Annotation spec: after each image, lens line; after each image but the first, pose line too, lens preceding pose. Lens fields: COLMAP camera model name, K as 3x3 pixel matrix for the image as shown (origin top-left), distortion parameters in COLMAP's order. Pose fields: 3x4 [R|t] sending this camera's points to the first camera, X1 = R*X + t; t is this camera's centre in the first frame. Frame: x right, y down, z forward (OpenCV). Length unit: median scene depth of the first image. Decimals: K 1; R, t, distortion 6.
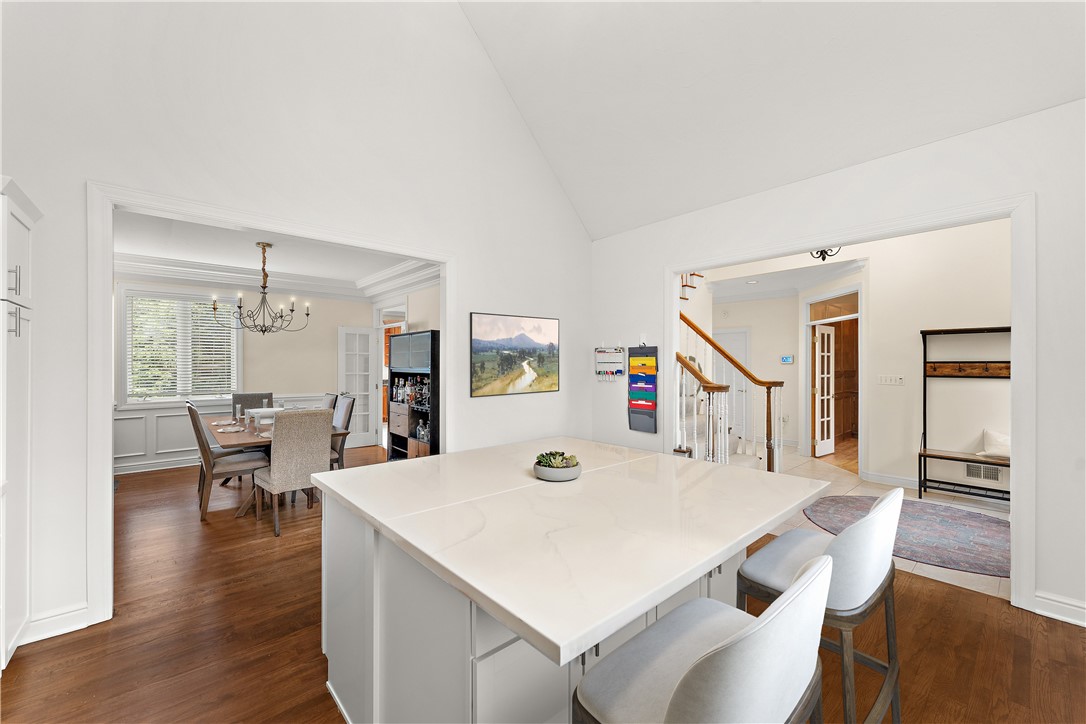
lens RADIAL K [[433.2, 0, 552.6], [0, 433.2, 367.9], [0, 0, 1]] dist [0.001344, -0.000176]
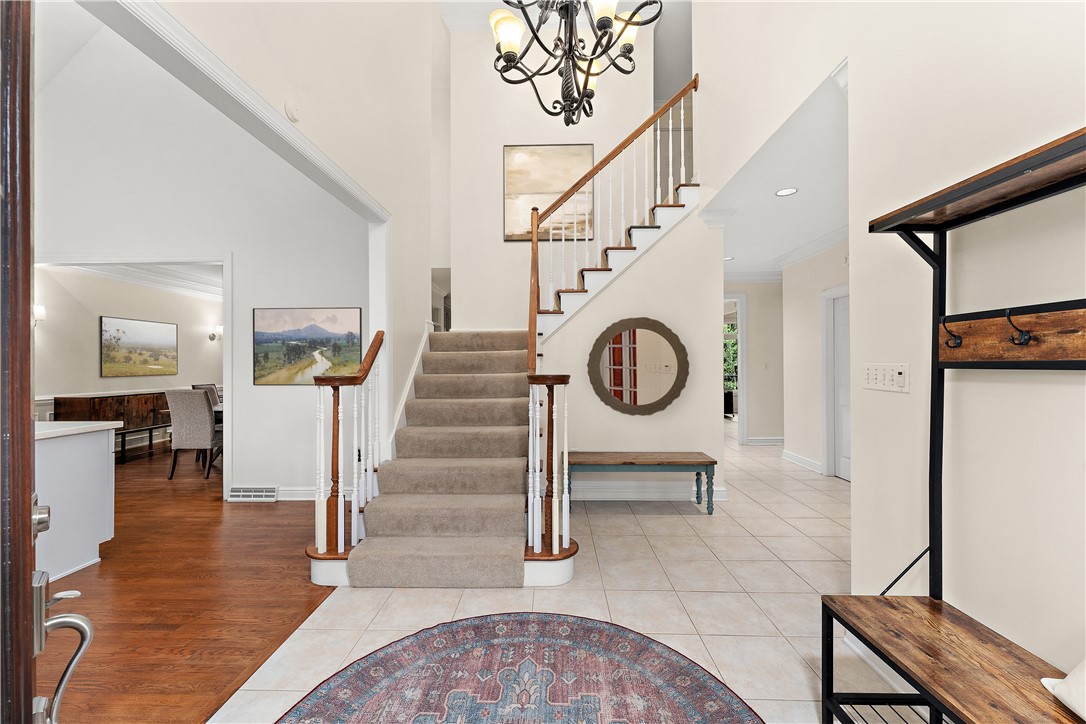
lens RADIAL K [[433.2, 0, 542.1], [0, 433.2, 352.9], [0, 0, 1]] dist [0.001344, -0.000176]
pose [[0.691966, -0.023860, -0.721536, 1.045408], [0.006301, 0.999615, -0.027013, 0.020319], [0.721903, 0.014146, 0.691850, 0.695907]]
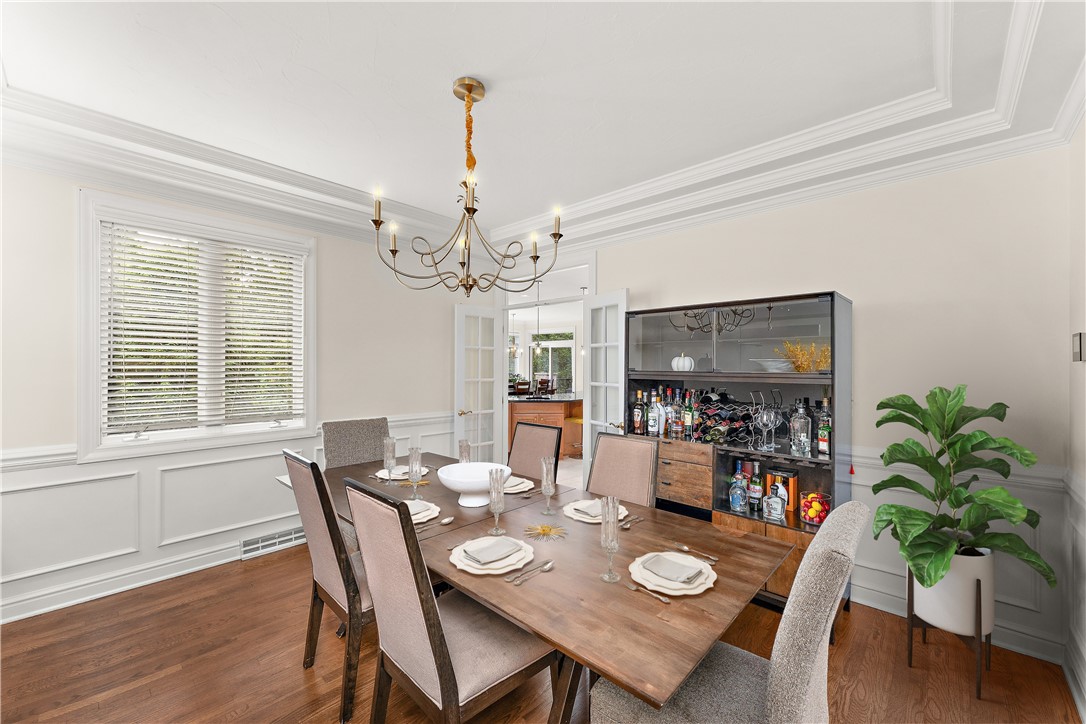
lens RADIAL K [[433.2, 0, 542.7], [0, 433.2, 363.5], [0, 0, 1]] dist [0.001344, -0.000176]
pose [[0.996879, -0.004439, 0.078823, -0.623246], [0.005277, 0.999932, -0.010431, -0.005990], [-0.078771, 0.010814, 0.996834, 0.563773]]
